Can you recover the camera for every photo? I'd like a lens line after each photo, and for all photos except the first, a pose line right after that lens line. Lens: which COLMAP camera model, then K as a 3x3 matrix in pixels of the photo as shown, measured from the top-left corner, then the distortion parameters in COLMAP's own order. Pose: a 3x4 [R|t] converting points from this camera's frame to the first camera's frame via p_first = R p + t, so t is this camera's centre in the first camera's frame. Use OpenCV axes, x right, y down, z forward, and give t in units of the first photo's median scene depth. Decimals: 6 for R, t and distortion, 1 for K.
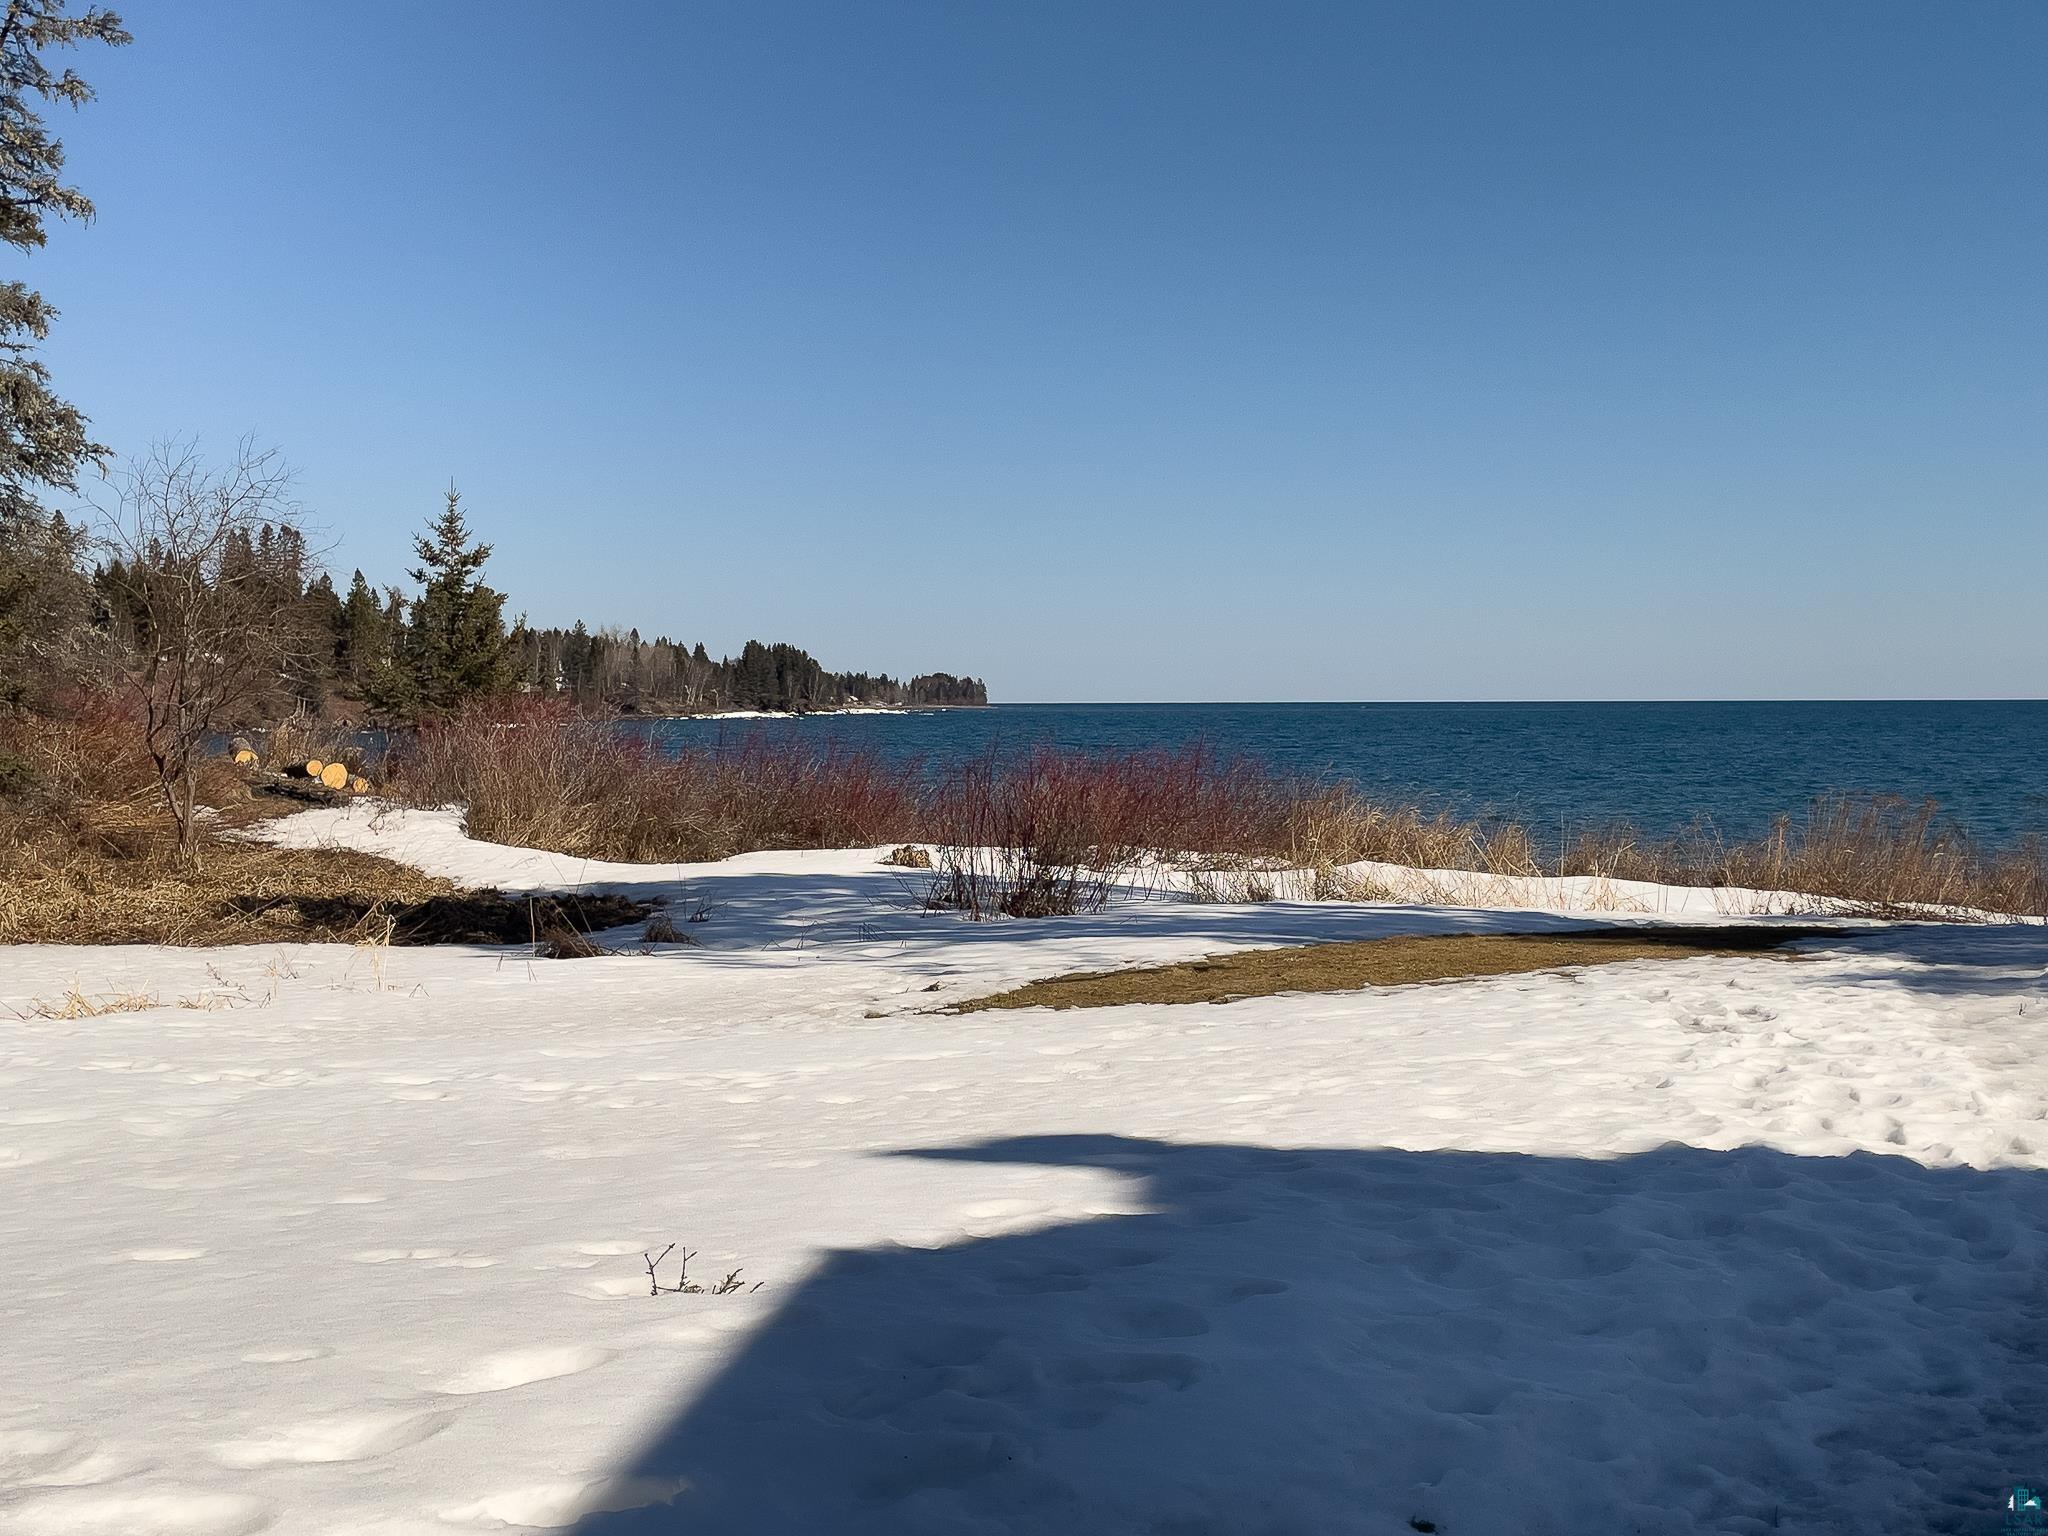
lens RADIAL K [[2254.0, 0, 1024.0], [0, 2254.0, 768.0], [0, 0, 1]] dist [0.114340, -0.207440]
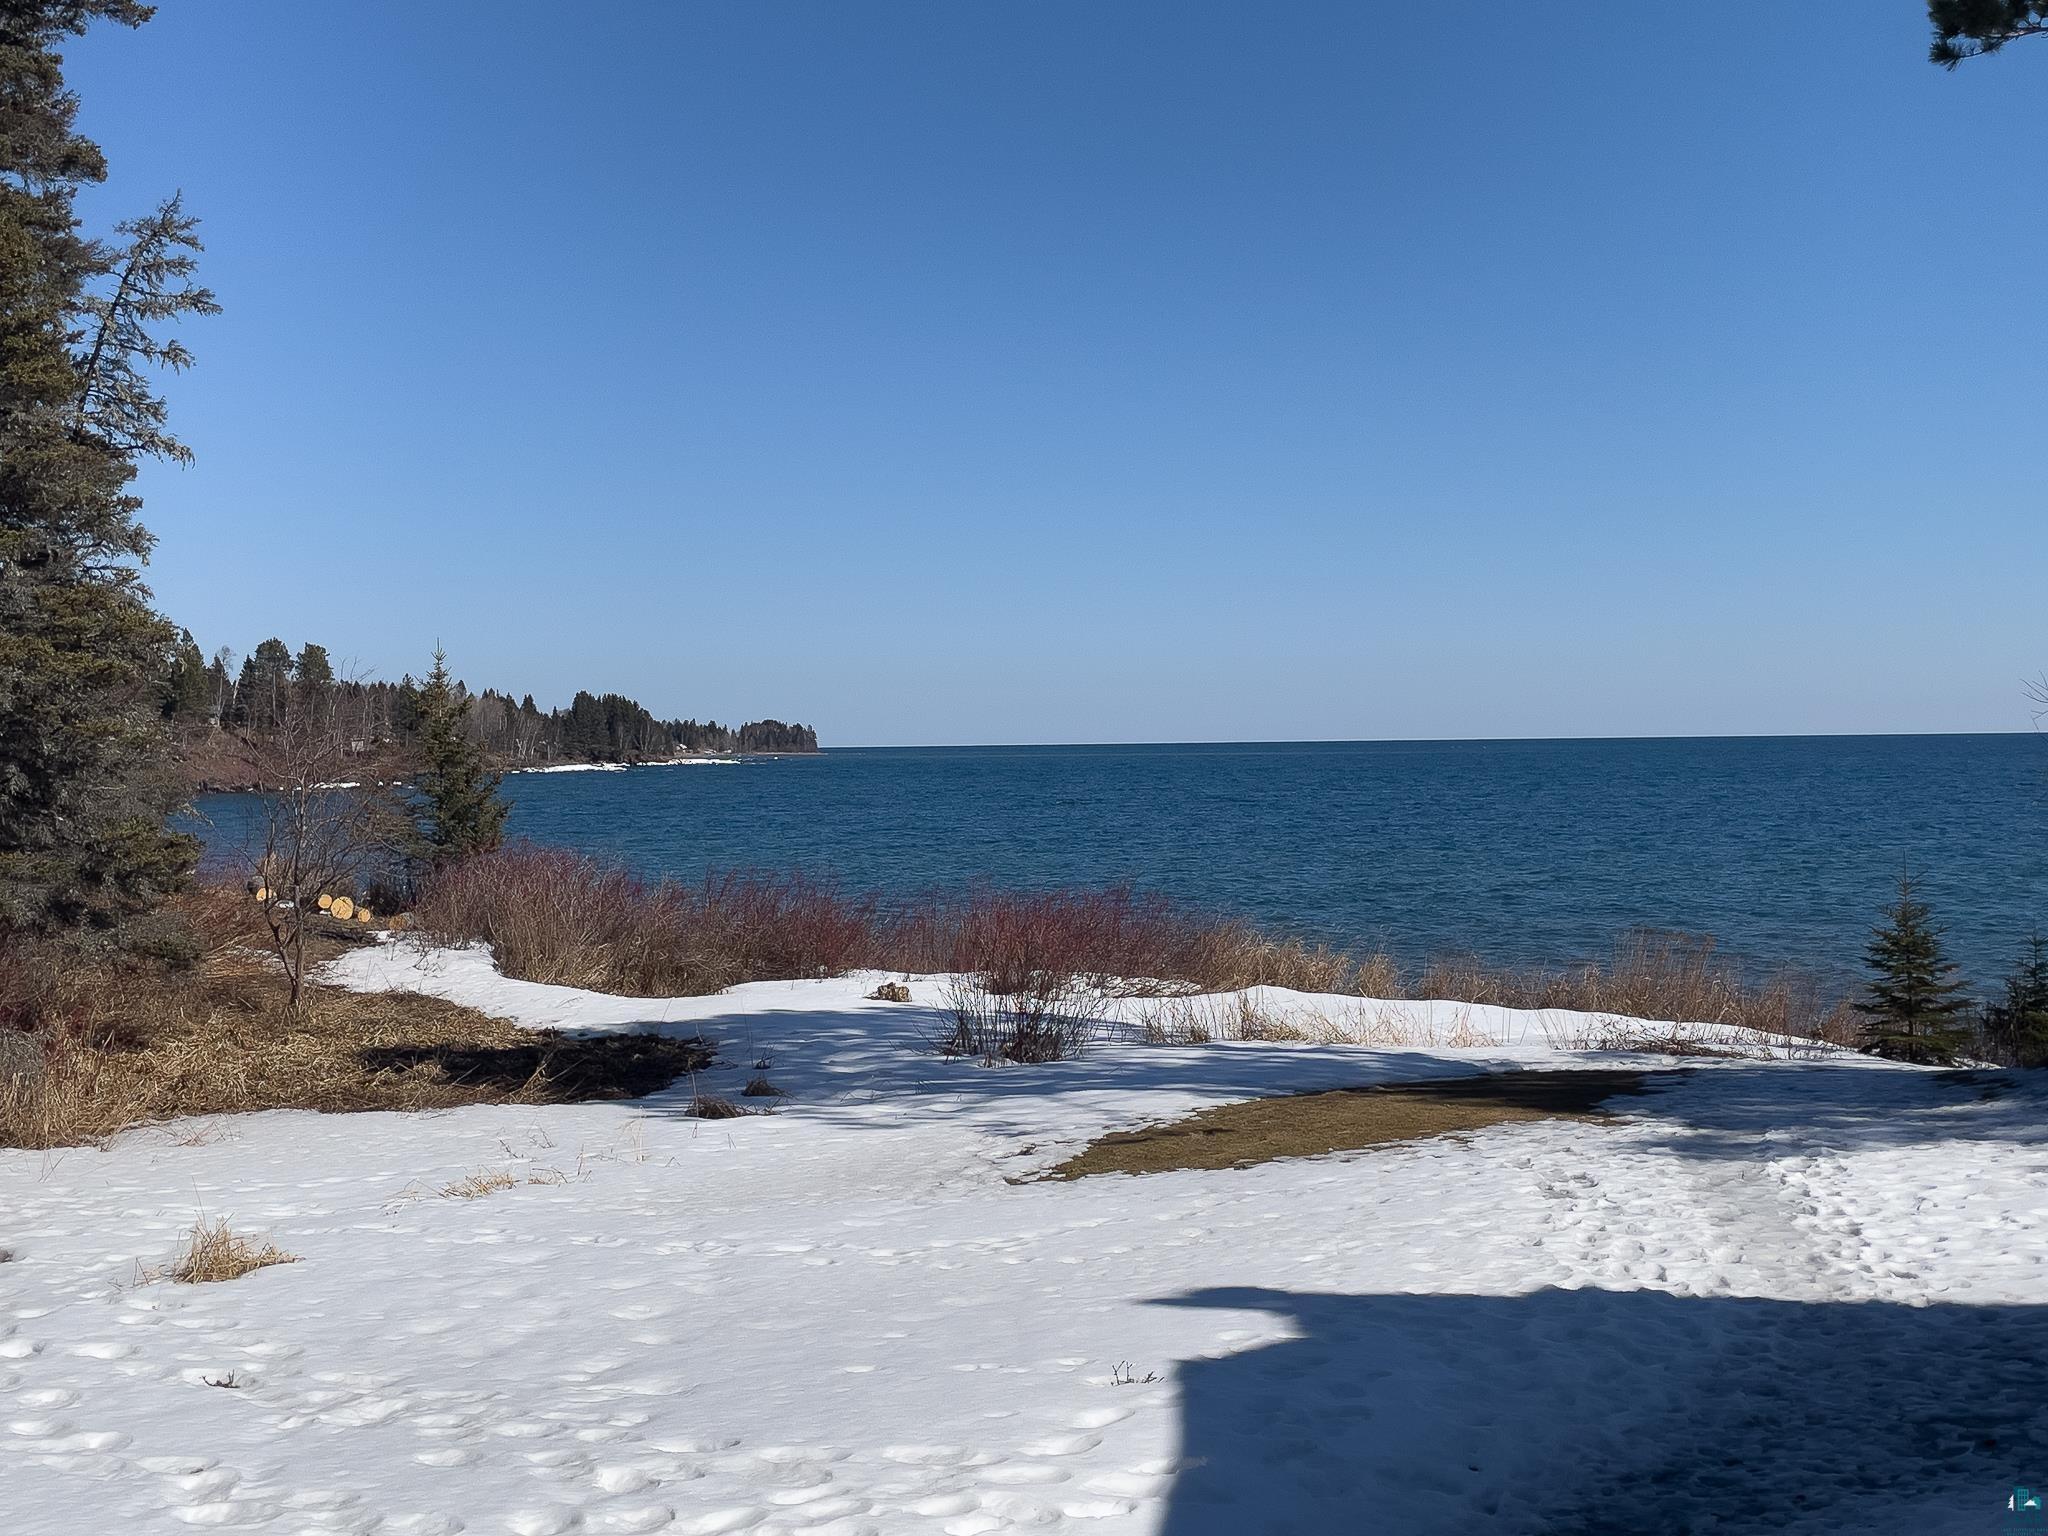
lens RADIAL K [[2254.0, 0, 1024.0], [0, 2254.0, 768.0], [0, 0, 1]] dist [0.114340, -0.207440]
pose [[0.997036, -0.009666, 0.076333, -0.153122], [0.011112, 0.999766, -0.018541, -0.123377], [-0.076136, 0.019334, 0.996910, -0.456018]]
